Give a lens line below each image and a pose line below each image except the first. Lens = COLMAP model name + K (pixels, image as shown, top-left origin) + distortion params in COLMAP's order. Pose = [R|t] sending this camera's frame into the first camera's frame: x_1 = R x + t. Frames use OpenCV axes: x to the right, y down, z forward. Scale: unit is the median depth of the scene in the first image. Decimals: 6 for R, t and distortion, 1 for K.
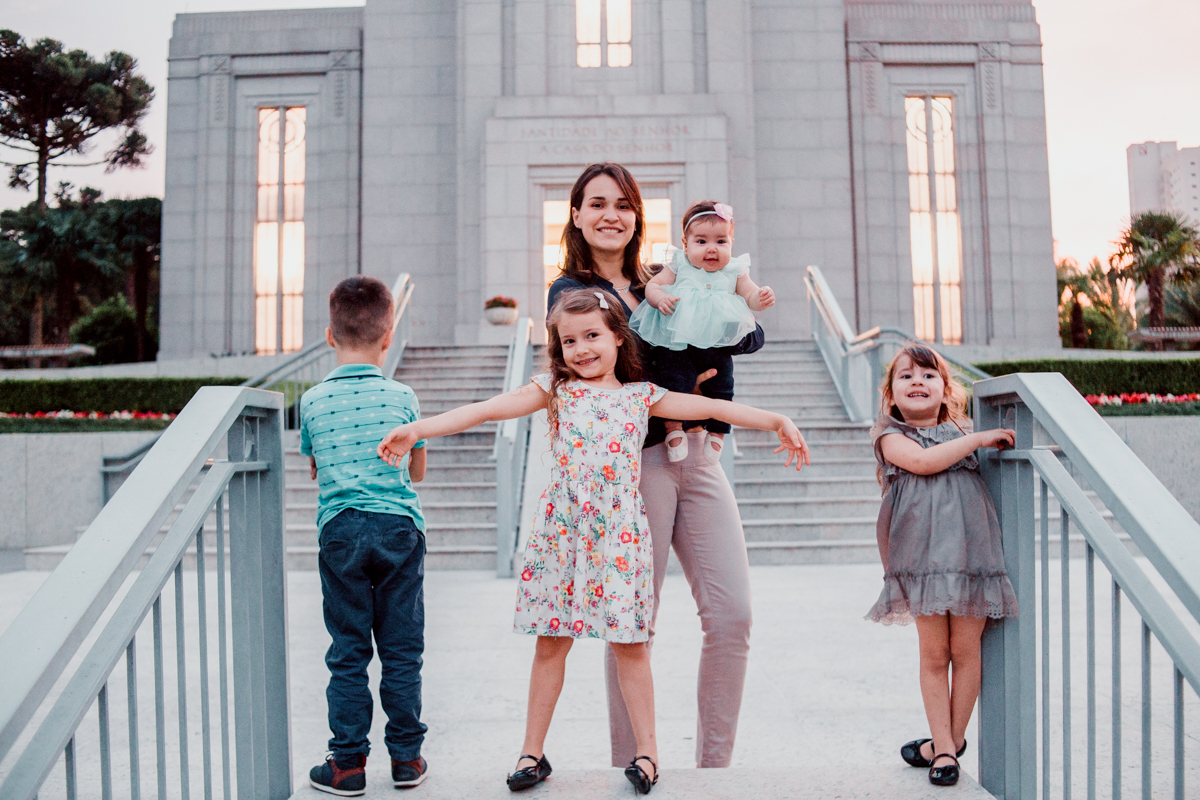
lens RADIAL K [[1156.0, 0, 600.0], [0, 1156.0, 400.0], [0, 0, 1]] dist [-0.121640, 0.000421]
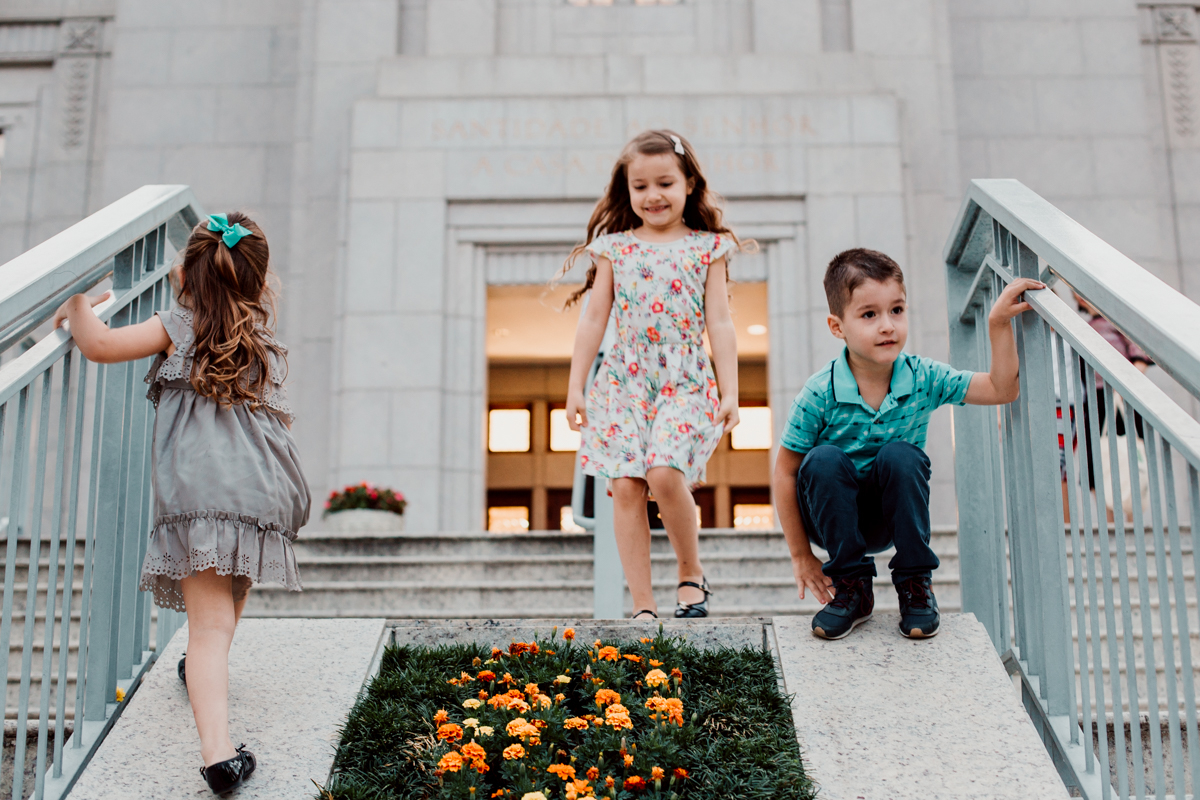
lens RADIAL K [[1841.8, 0, 624.8], [0, 1841.8, 386.2], [0, 0, 1]] dist [-0.150453, 0.131707]
pose [[0.999959, 0.008814, -0.002300, 0.007388], [-0.009104, 0.975373, -0.220373, 0.017924], [0.000301, 0.220385, 0.975413, 0.327259]]
